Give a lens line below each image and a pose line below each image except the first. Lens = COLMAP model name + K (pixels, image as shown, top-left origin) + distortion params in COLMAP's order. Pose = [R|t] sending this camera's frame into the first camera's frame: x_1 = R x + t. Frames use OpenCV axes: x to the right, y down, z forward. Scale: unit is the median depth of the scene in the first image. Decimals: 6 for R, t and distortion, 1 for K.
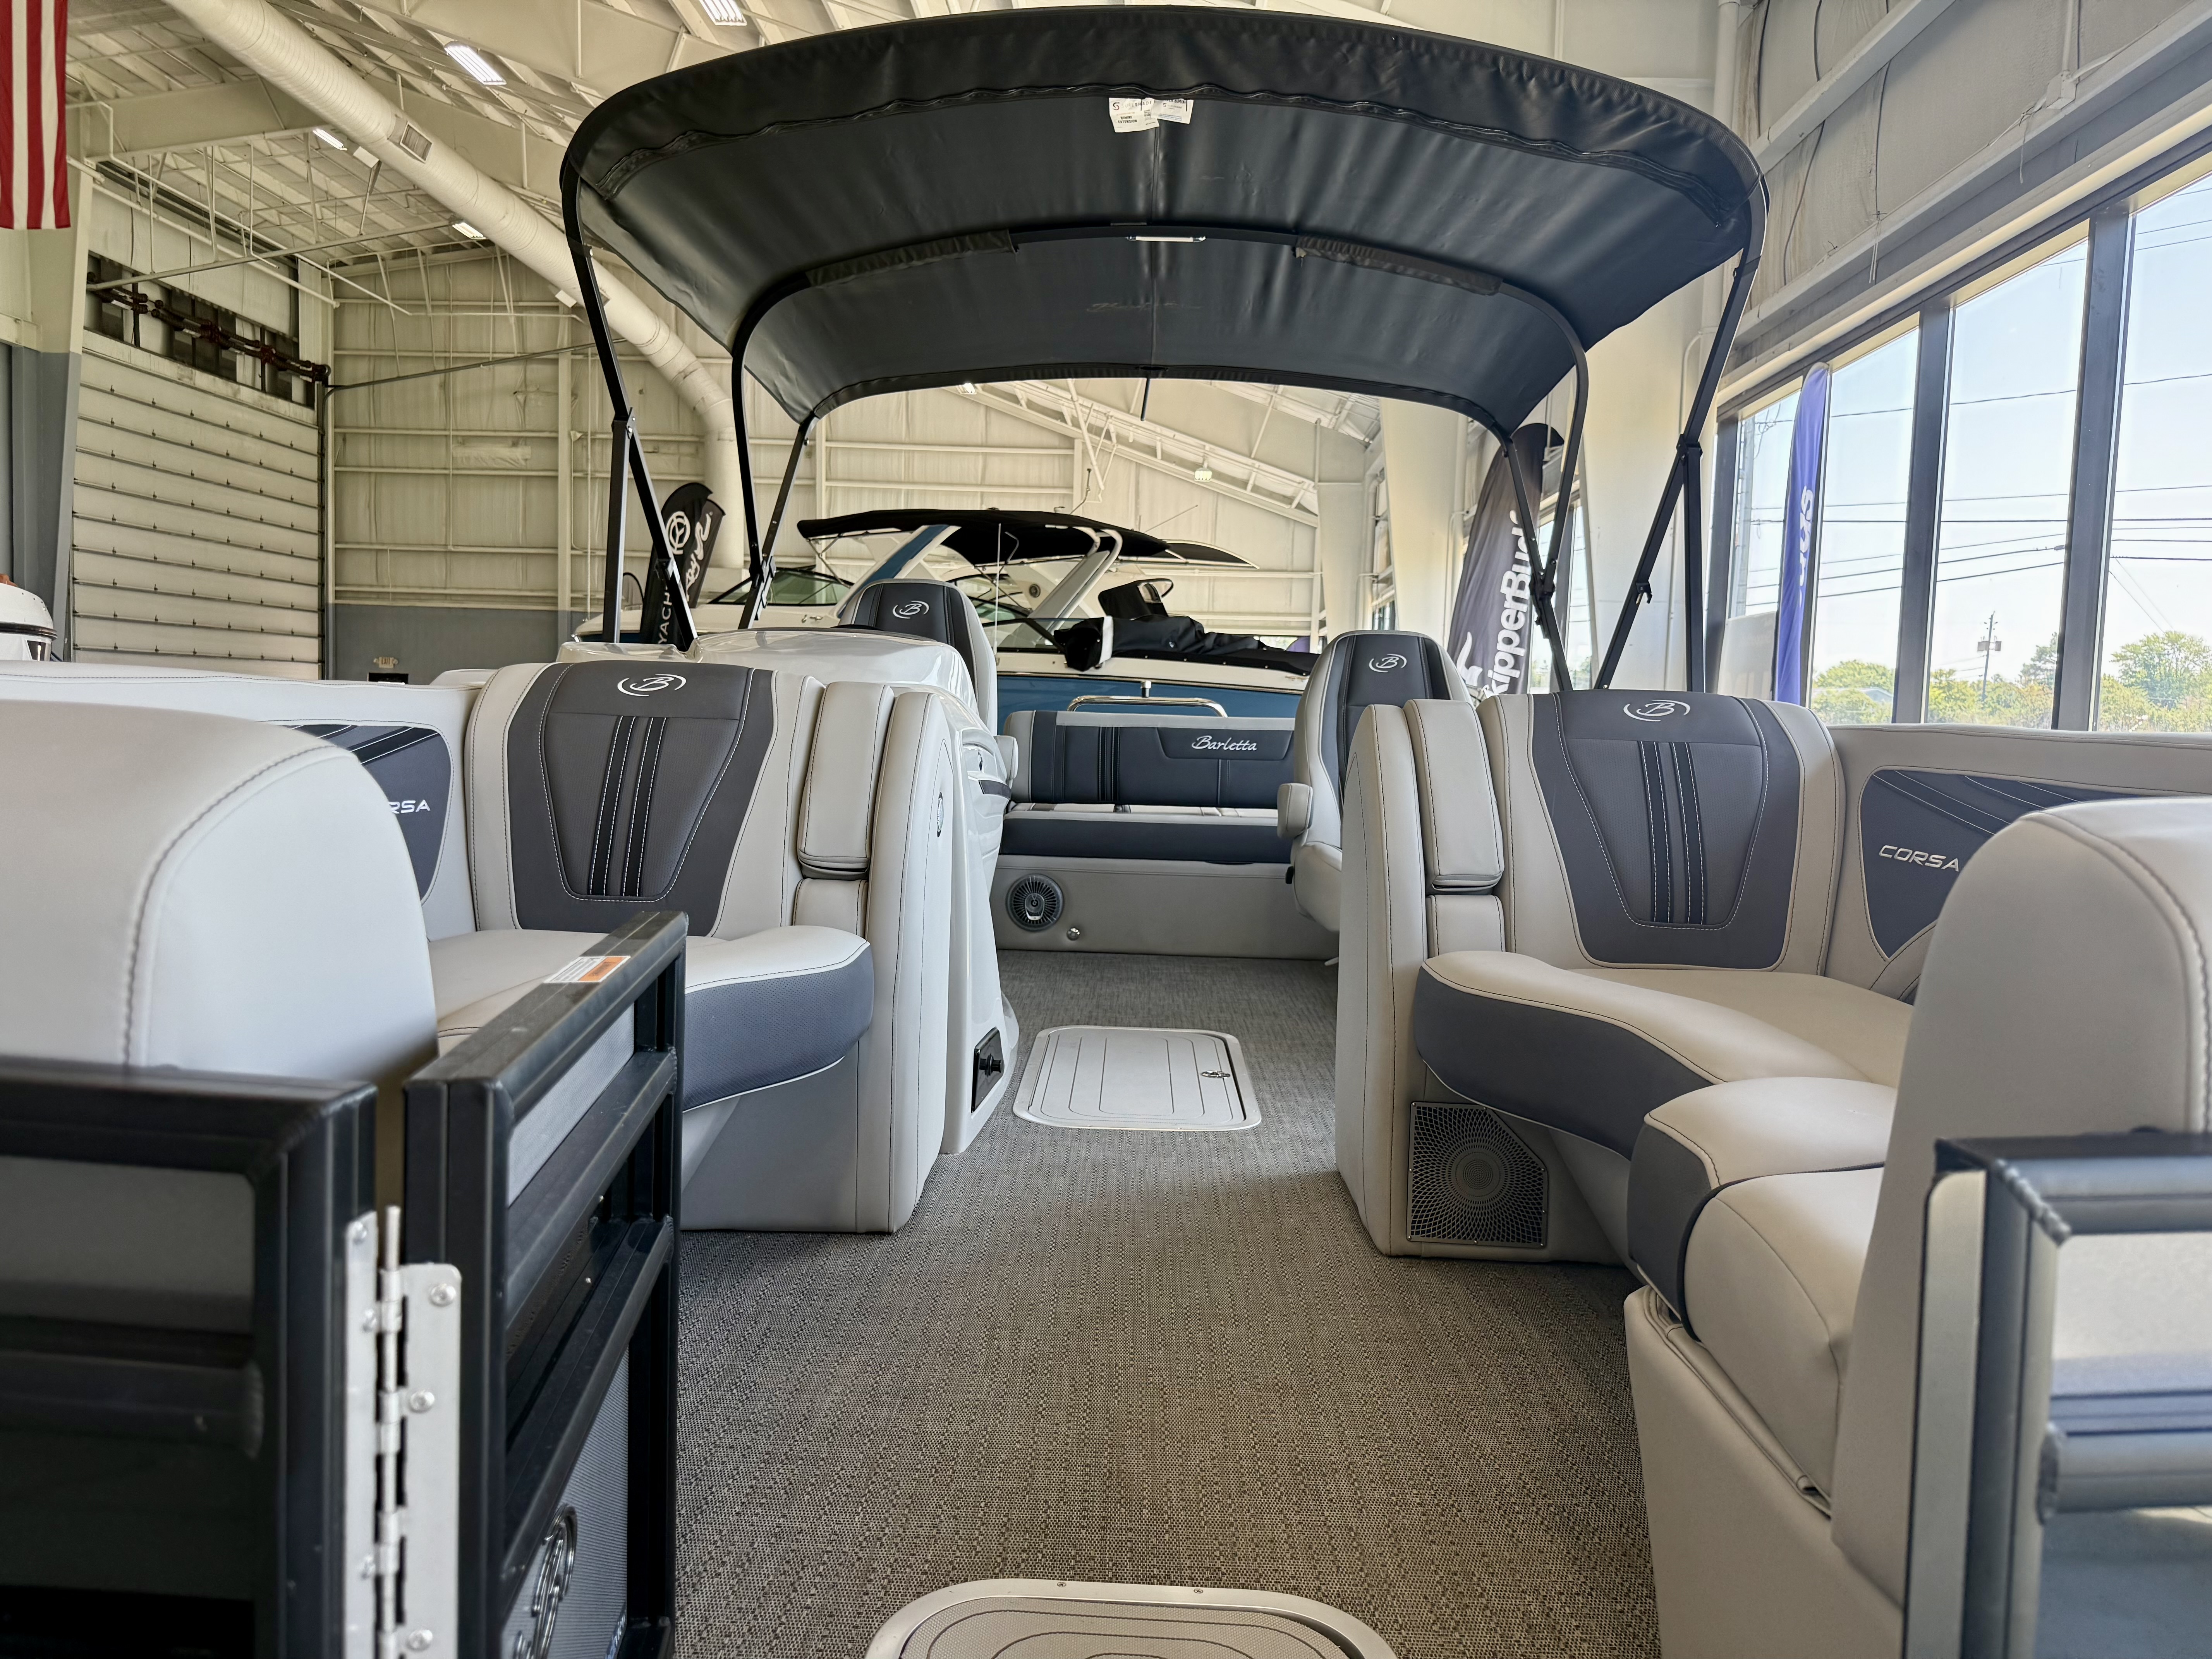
lens RADIAL K [[1564.0, 0, 1096.1], [0, 1564.0, 843.4], [0, 0, 1]] dist [0.018245, -0.033559]
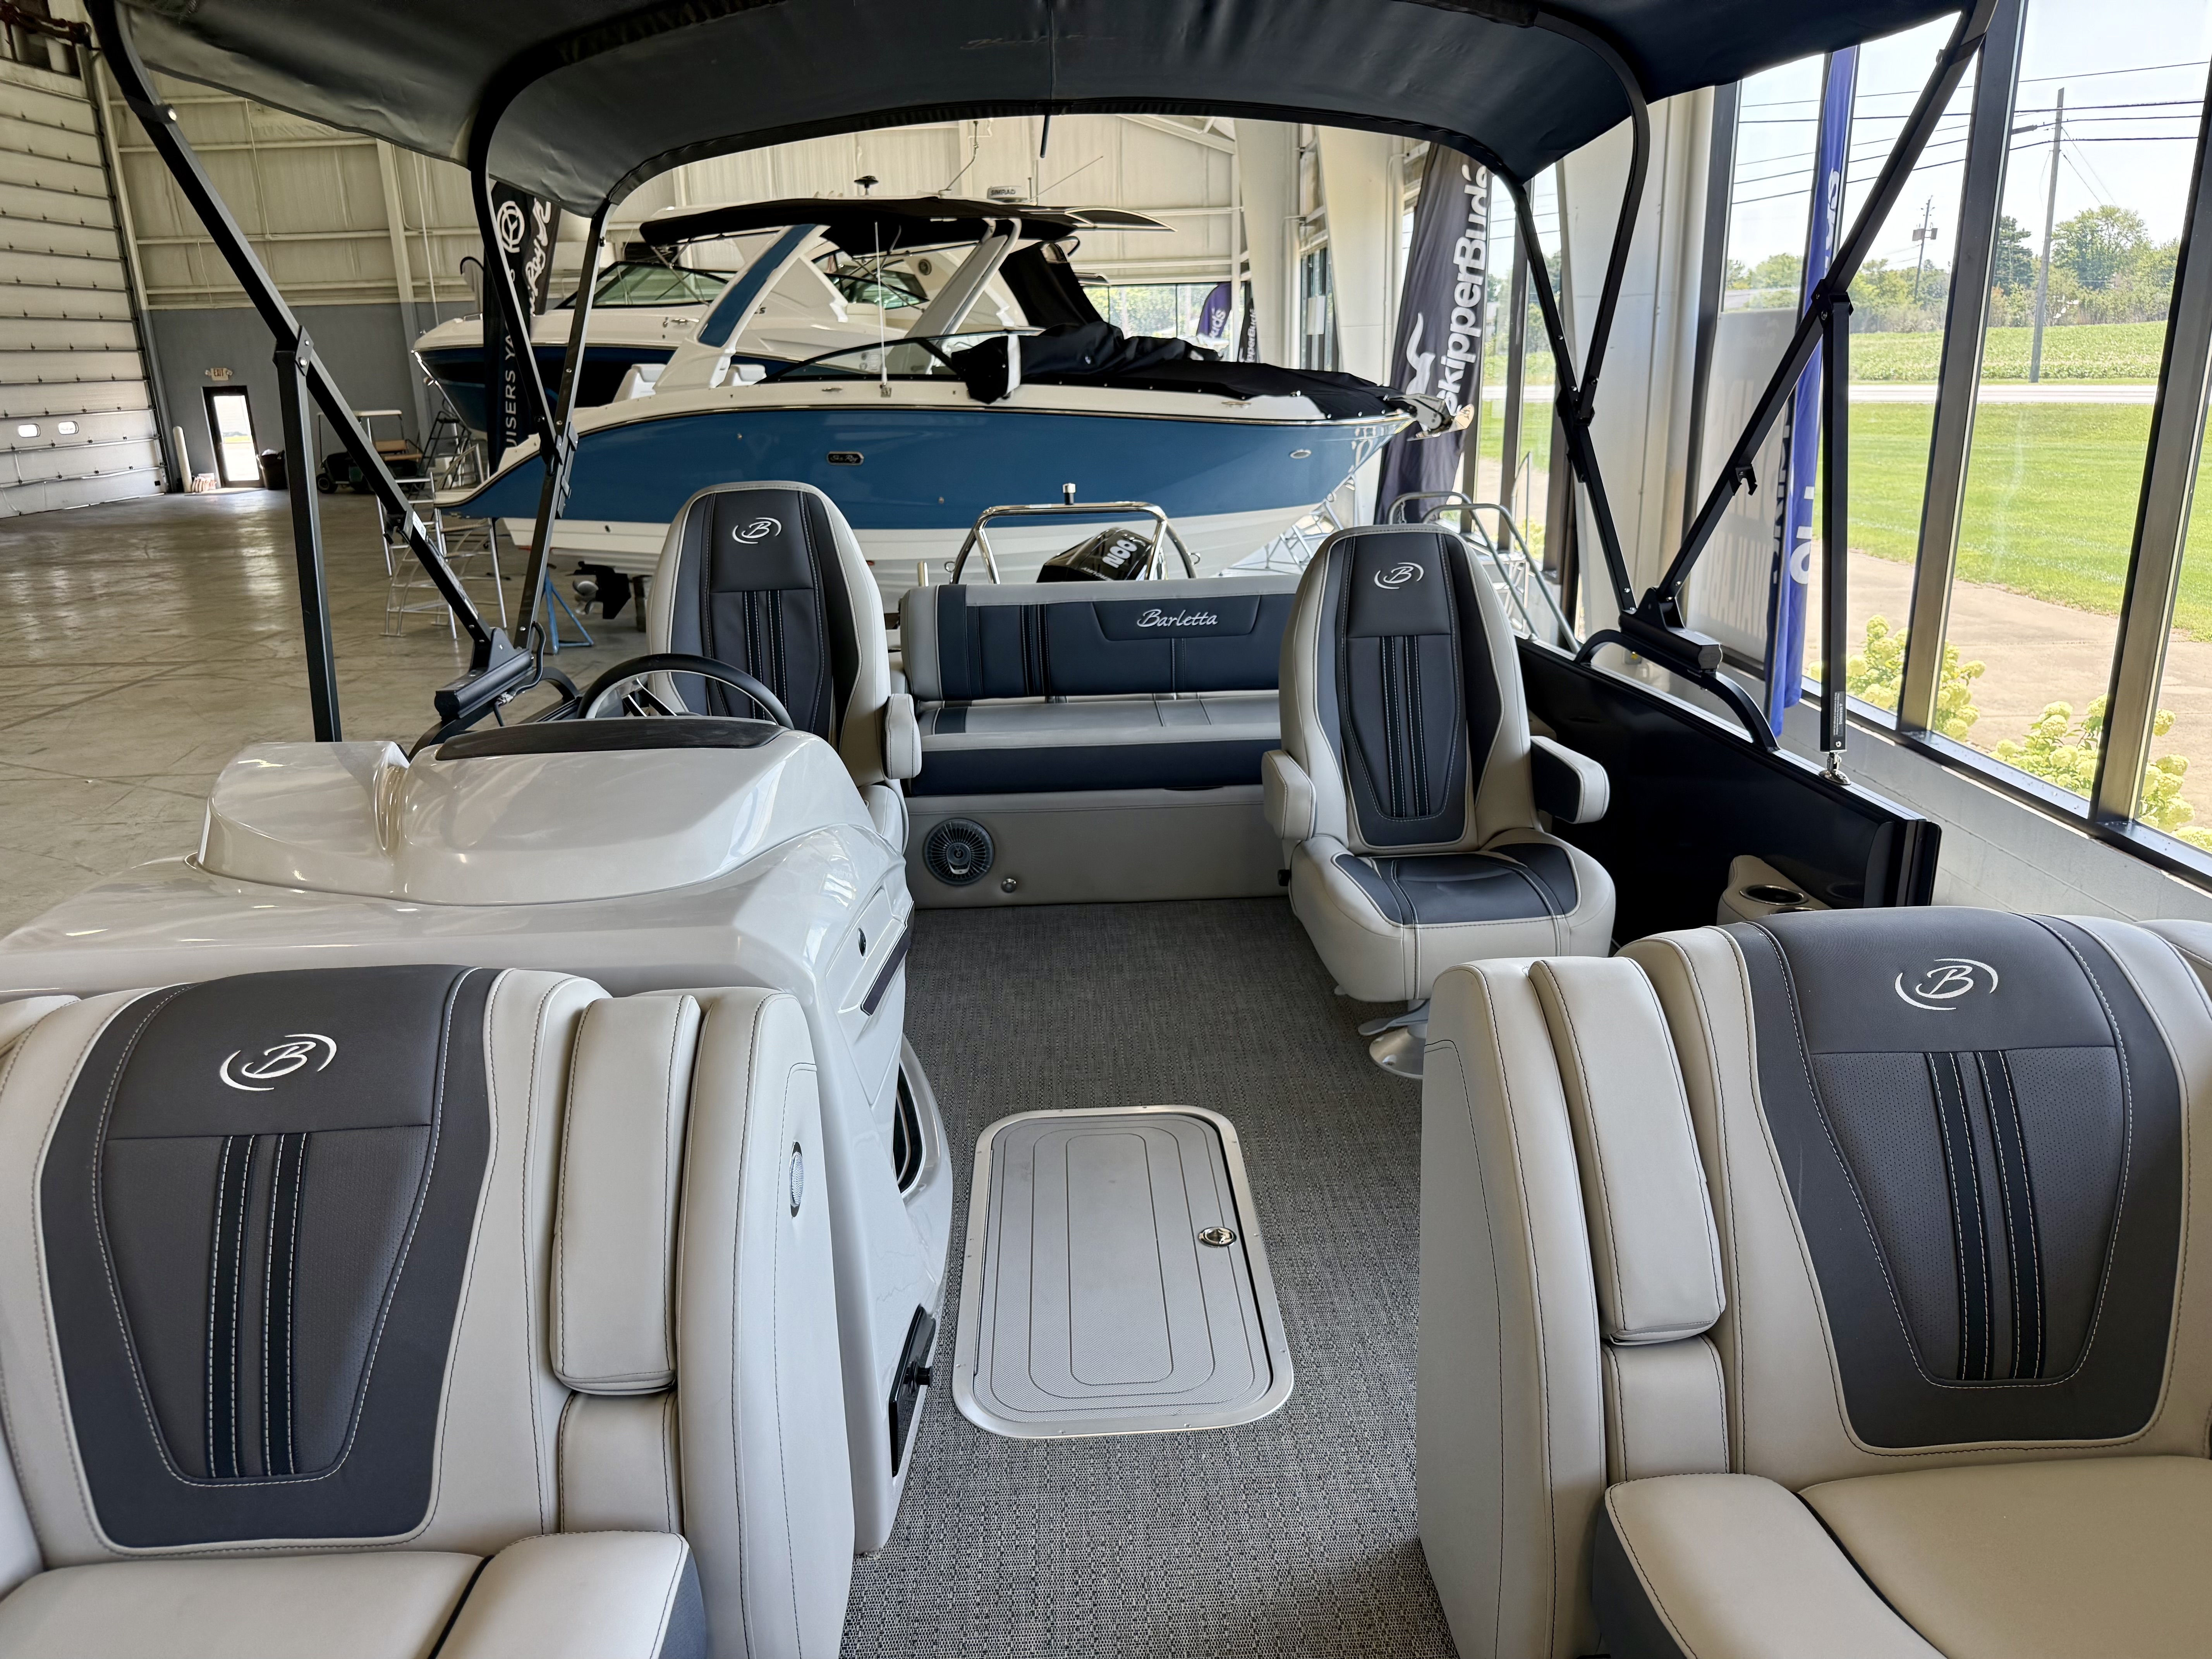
lens RADIAL K [[1564.0, 0, 1103.9], [0, 1564.0, 859.7], [0, 0, 1]] dist [0.018245, -0.033559]
pose [[0.996449, -0.073868, 0.040418, 0.002689], [0.062723, 0.971403, 0.229003, -0.115848], [-0.056178, -0.225655, 0.972586, 0.169419]]
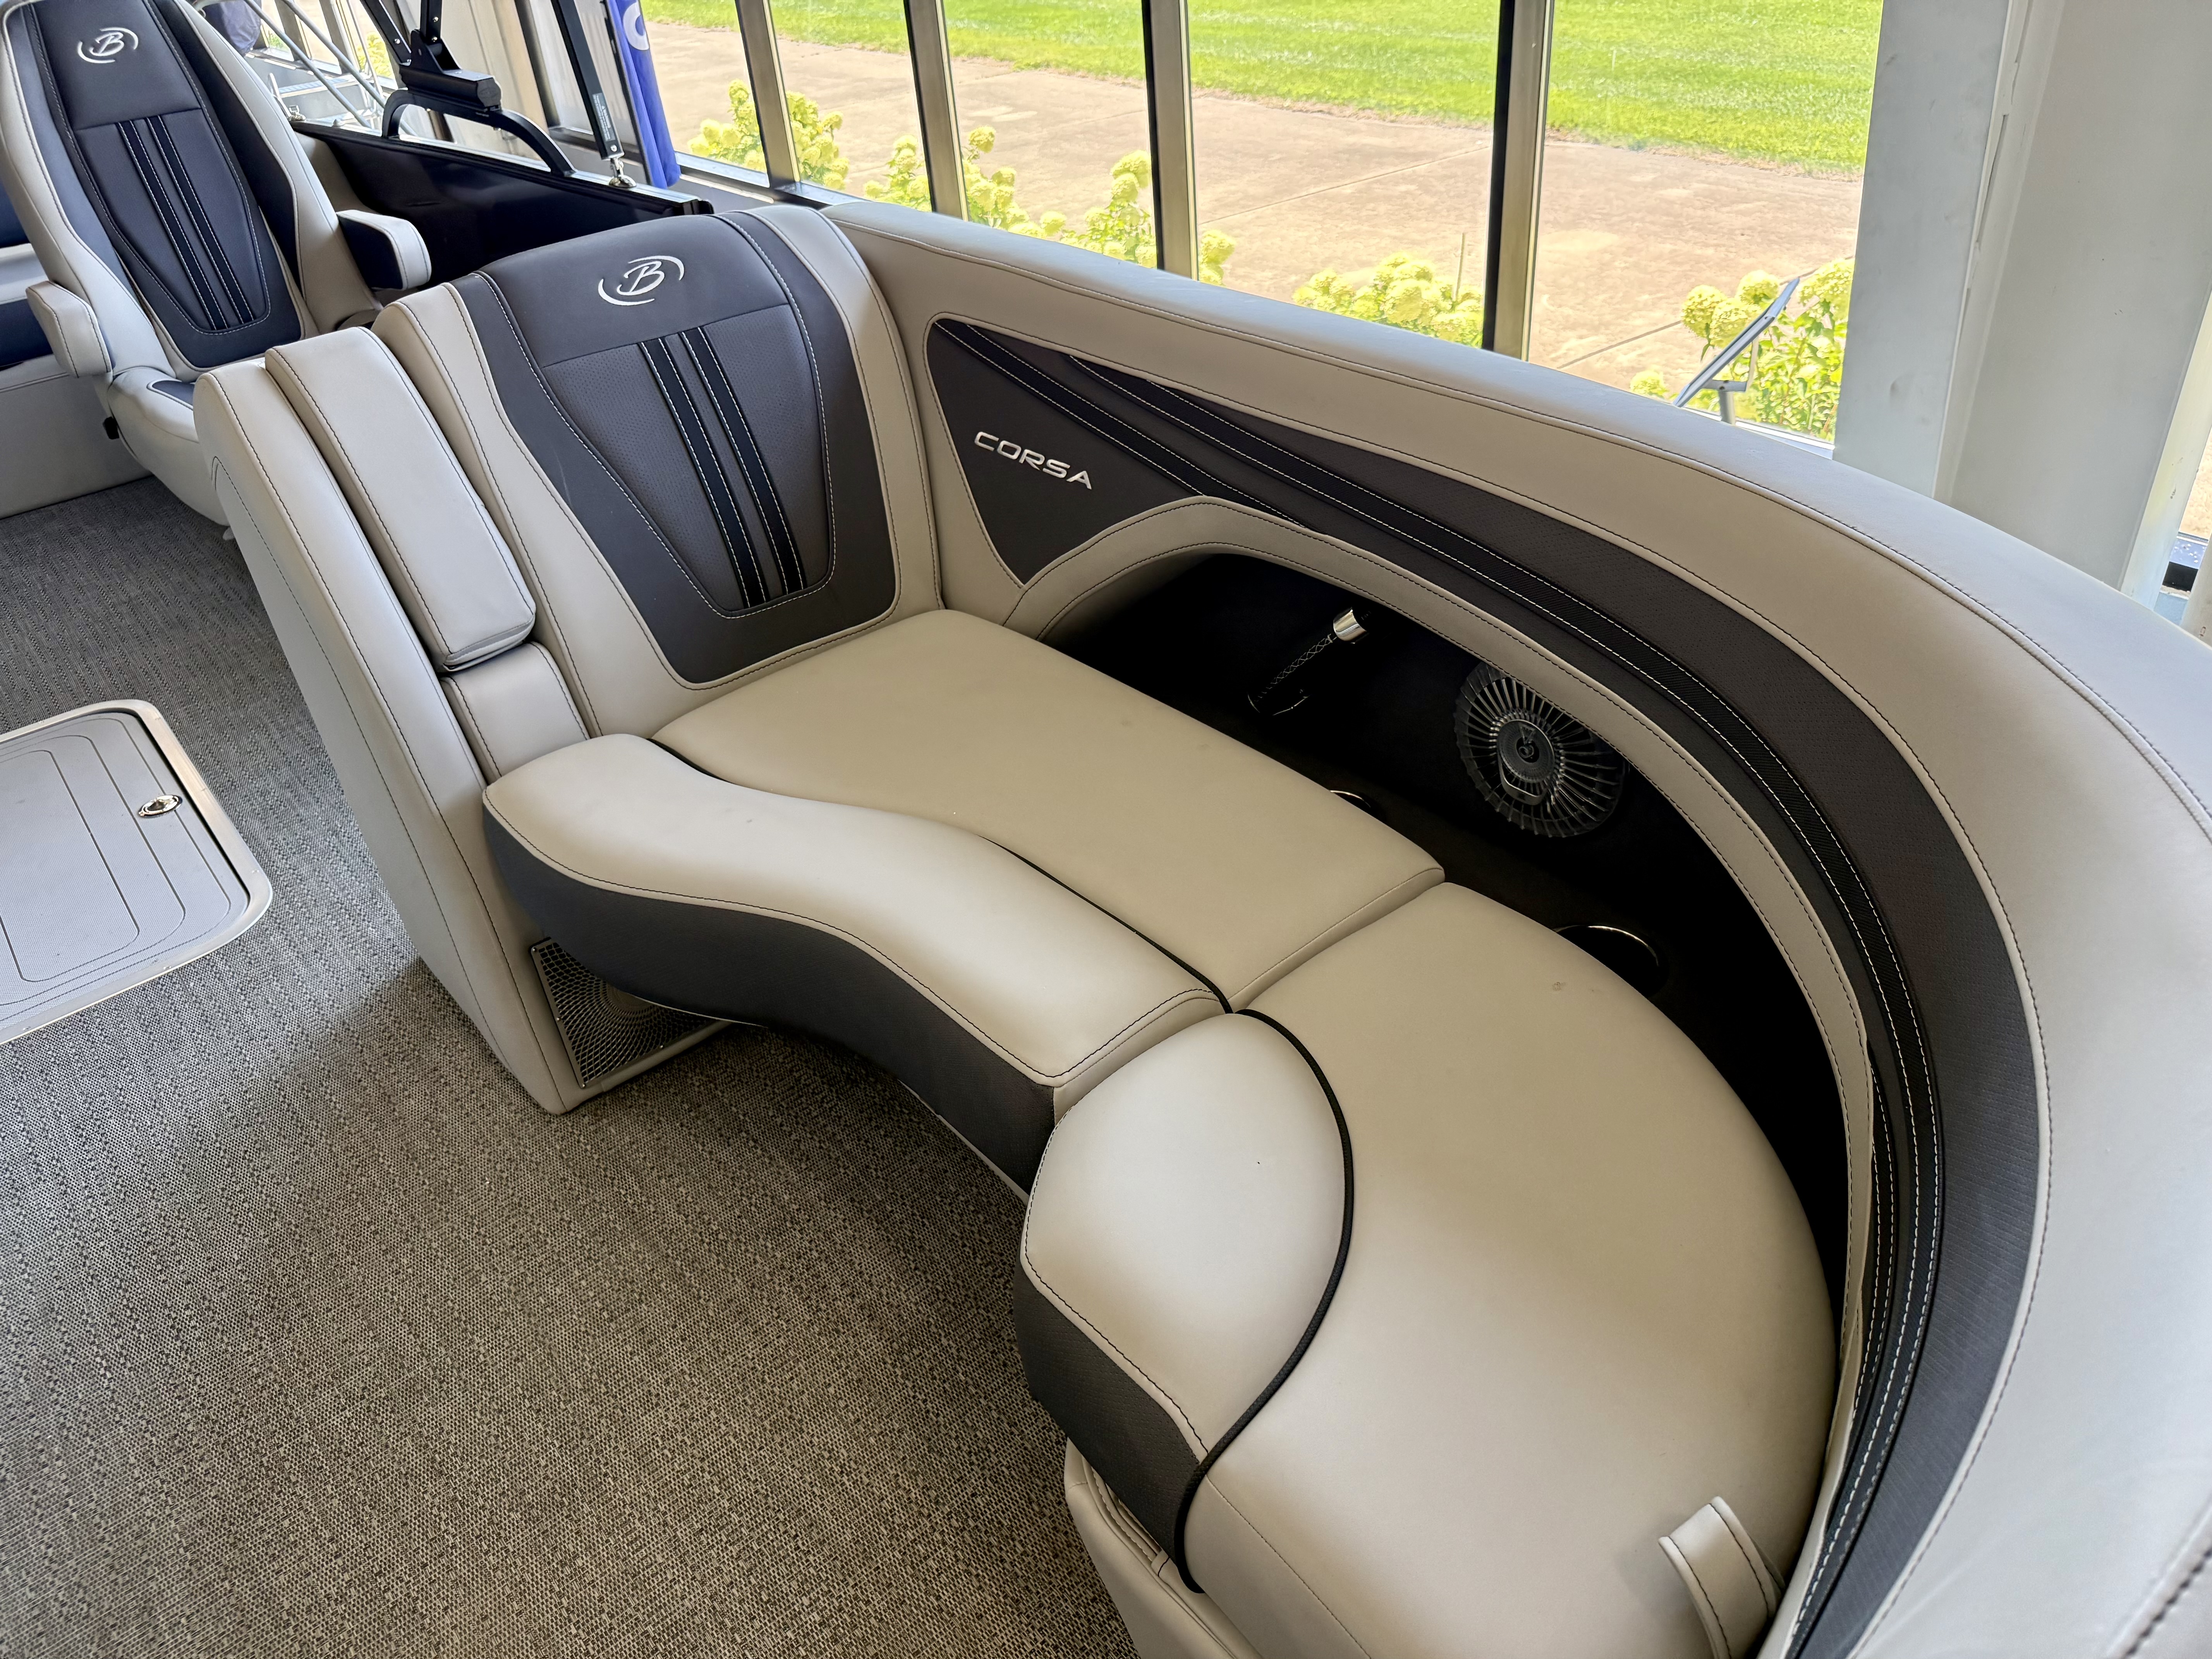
lens RADIAL K [[1564.0, 0, 1111.6], [0, 1564.0, 835.2], [0, 0, 1]] dist [0.018245, -0.033559]
pose [[0.750988, -0.443254, 0.489432, 0.026293], [0.151451, 0.837074, 0.525708, -0.083693], [-0.642713, -0.320675, 0.695764, 0.120914]]
